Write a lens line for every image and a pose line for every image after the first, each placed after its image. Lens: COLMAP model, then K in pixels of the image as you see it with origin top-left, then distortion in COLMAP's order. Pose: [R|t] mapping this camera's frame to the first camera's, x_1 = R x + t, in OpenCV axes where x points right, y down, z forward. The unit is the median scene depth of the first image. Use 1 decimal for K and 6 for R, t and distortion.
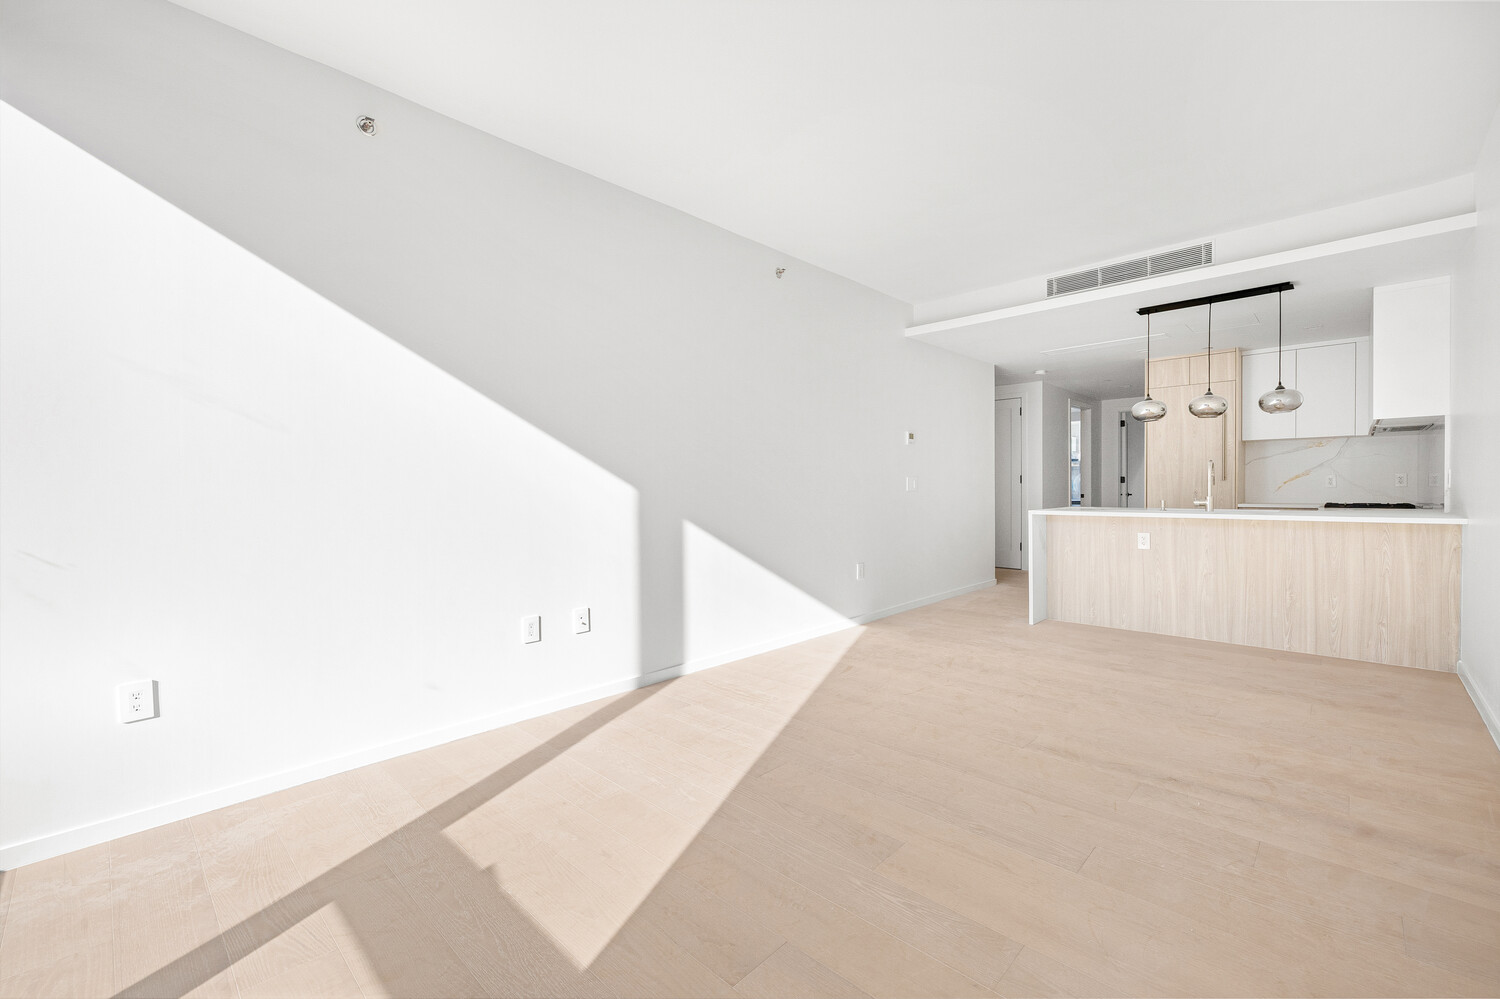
lens RADIAL K [[623.2, 0, 753.5], [0, 623.2, 484.7], [0, 0, 1]] dist [0.001351, 0.000199]
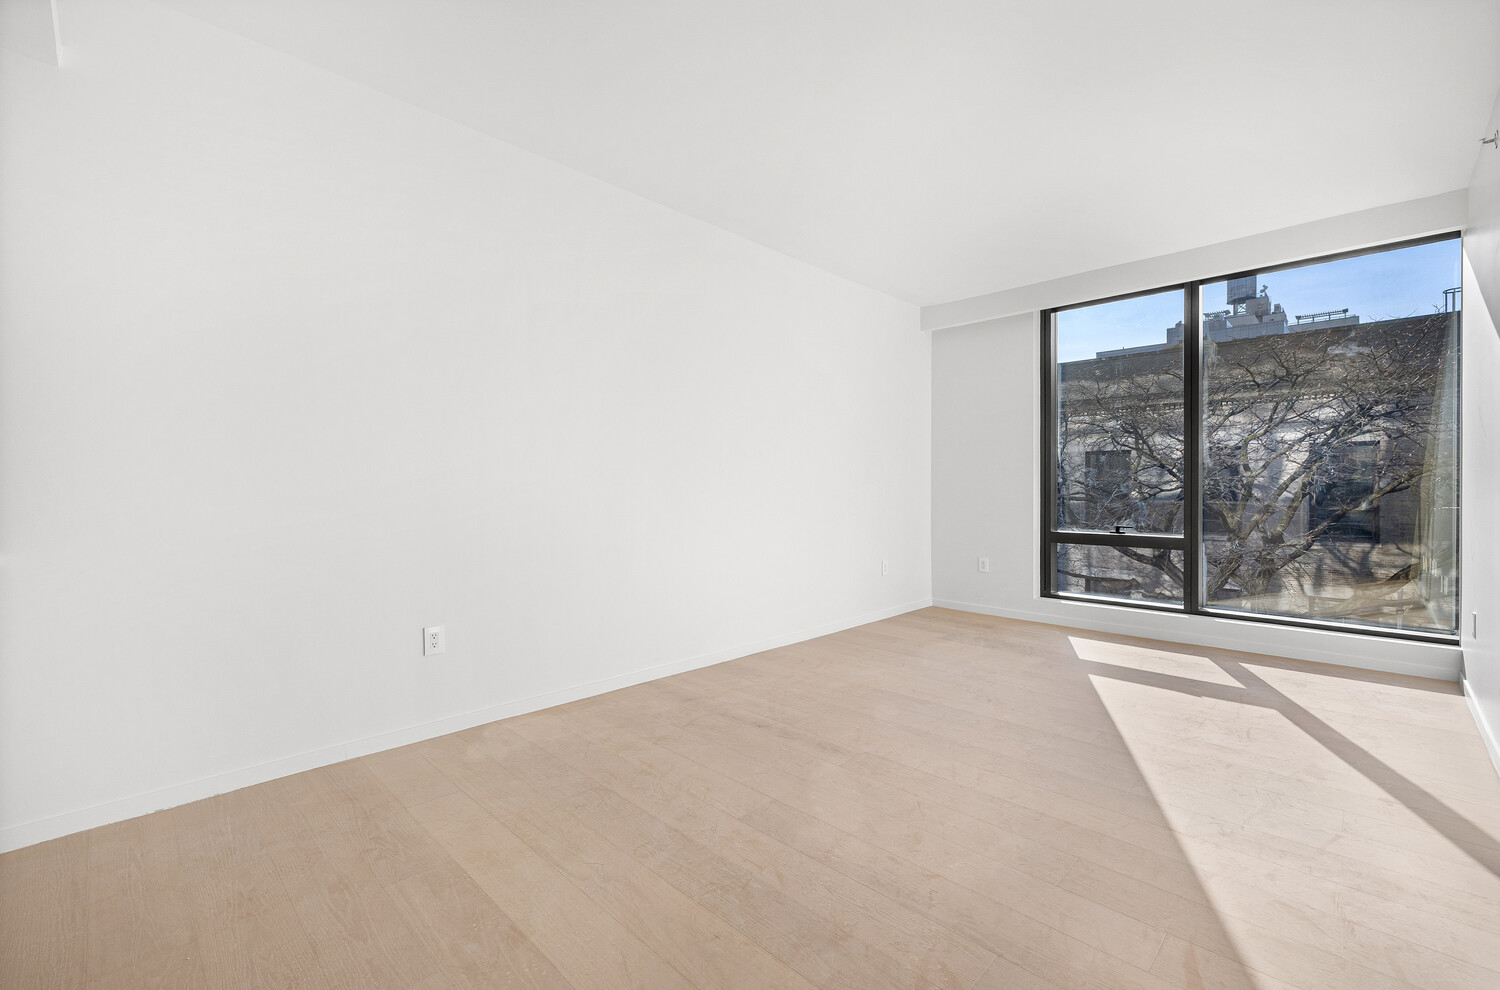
lens RADIAL K [[640.7, 0, 750.0], [0, 640.7, 495.0], [0, 0, 1]] dist [-0.000708, 0.000442]
pose [[-0.999959, 0.008932, 0.001518, 0.629521], [0.008924, 0.999944, -0.005720, 0.019174], [-0.001569, -0.005706, -0.999982, 2.088039]]
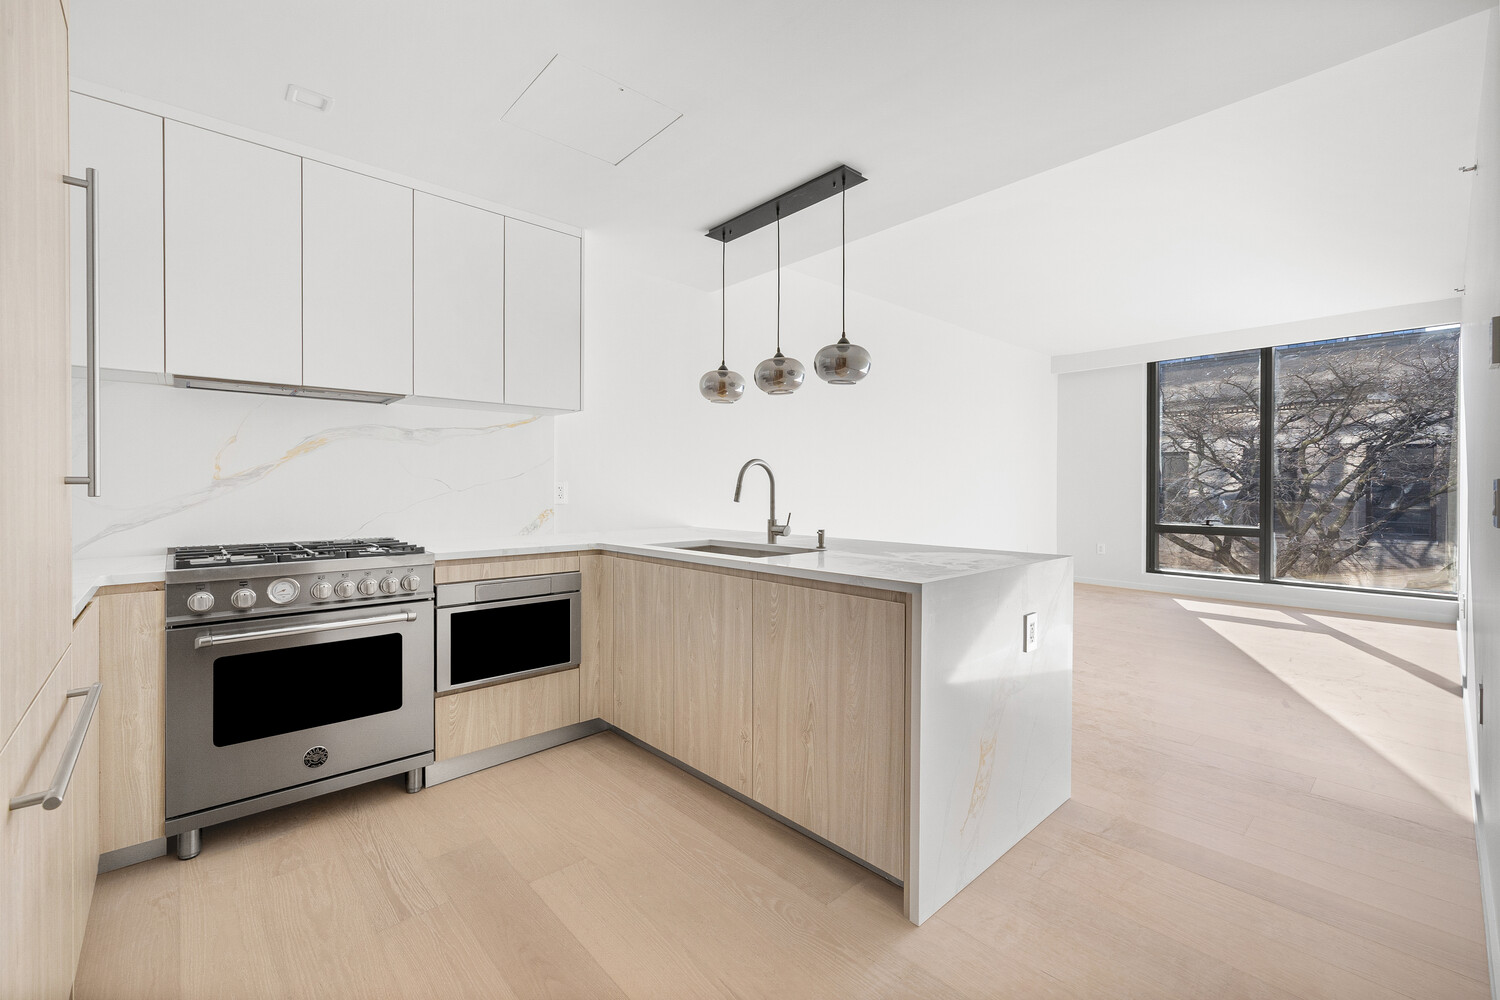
lens RADIAL K [[633.6, 0, 744.6], [0, 633.6, 493.6], [0, 0, 1]] dist [0.000166, -0.000418]
pose [[-0.997903, 0.007714, 0.064262, 1.286123], [0.007451, 0.999963, -0.004329, -0.001794], [-0.064293, -0.003841, -0.997924, 2.919024]]
